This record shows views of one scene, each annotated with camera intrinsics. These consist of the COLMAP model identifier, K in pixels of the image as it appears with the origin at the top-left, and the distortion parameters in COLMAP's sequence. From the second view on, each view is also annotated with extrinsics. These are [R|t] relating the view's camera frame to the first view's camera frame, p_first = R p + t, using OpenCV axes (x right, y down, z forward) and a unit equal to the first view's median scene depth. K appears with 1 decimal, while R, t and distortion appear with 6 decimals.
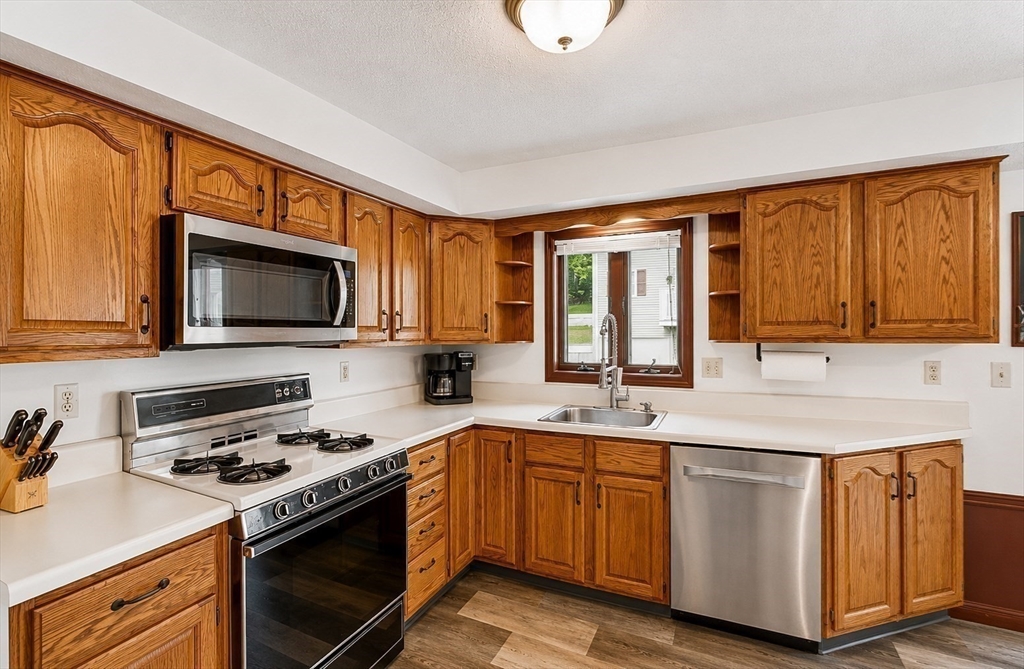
lens RADIAL K [[472.4, 0, 509.9], [0, 472.4, 328.0], [0, 0, 1]] dist [0.000570, 0.000111]
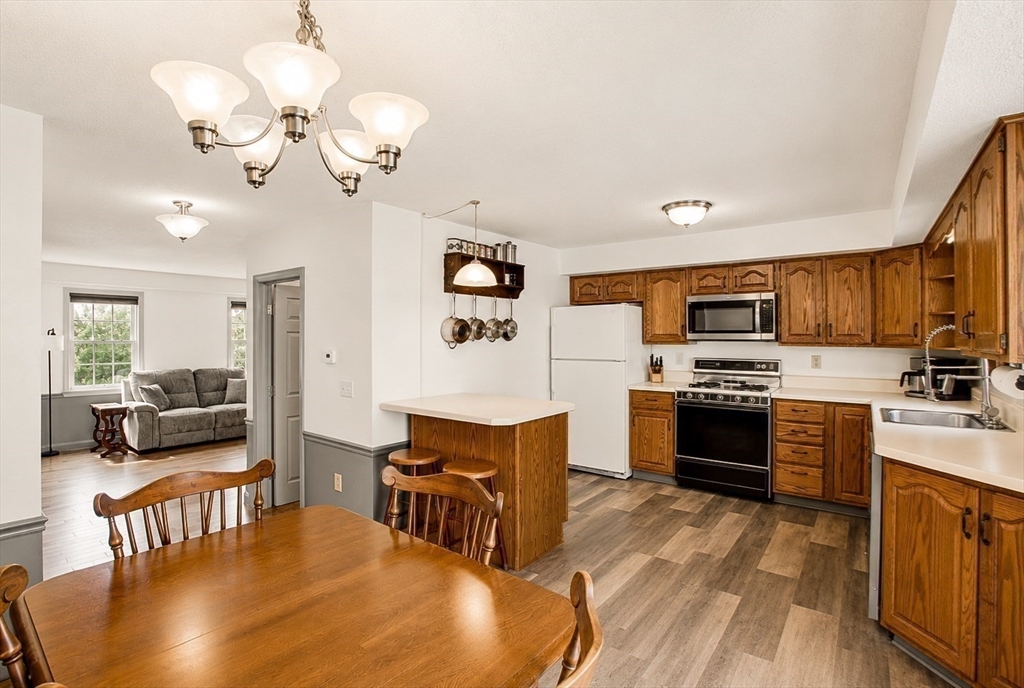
lens RADIAL K [[511.8, 0, 512.0], [0, 511.8, 344.0], [0, 0, 1]] dist [-0.001080, -0.000171]
pose [[-0.163479, 0.028273, -0.986142, 1.761834], [0.001266, 0.999594, 0.028449, -0.023942], [0.986546, 0.003402, -0.163449, 0.277934]]
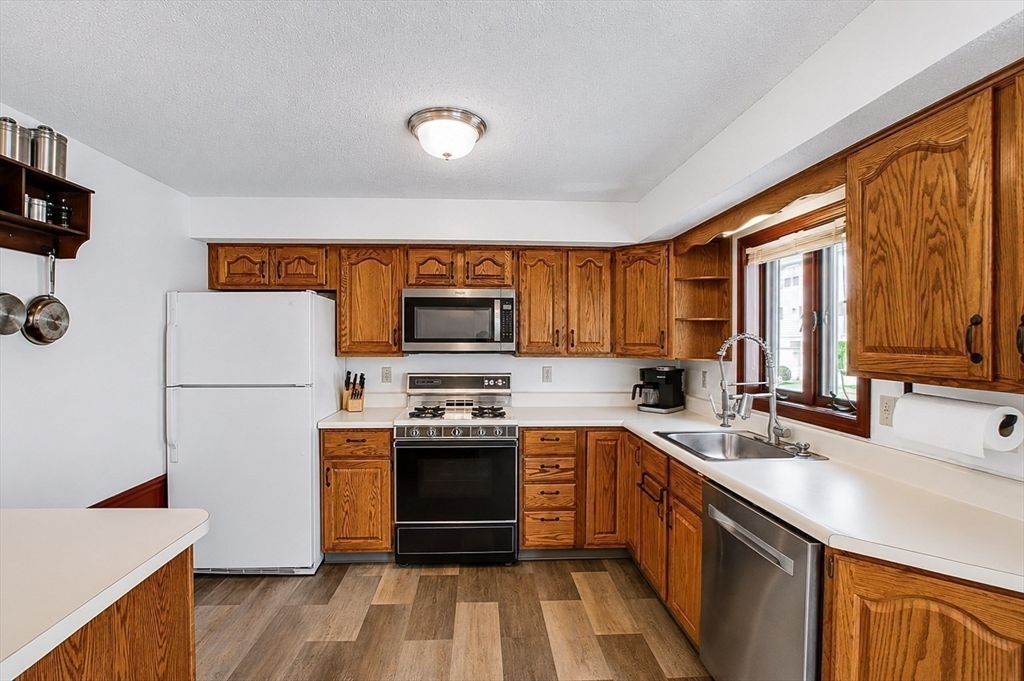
lens RADIAL K [[498.4, 0, 497.4], [0, 498.4, 346.0], [0, 0, 1]] dist [-0.002945, 0.033722]
pose [[0.469323, 0.022228, -0.882747, 0.968647], [-0.009969, 0.999753, 0.019874, -0.020986], [0.882970, -0.000527, 0.469429, 0.212364]]
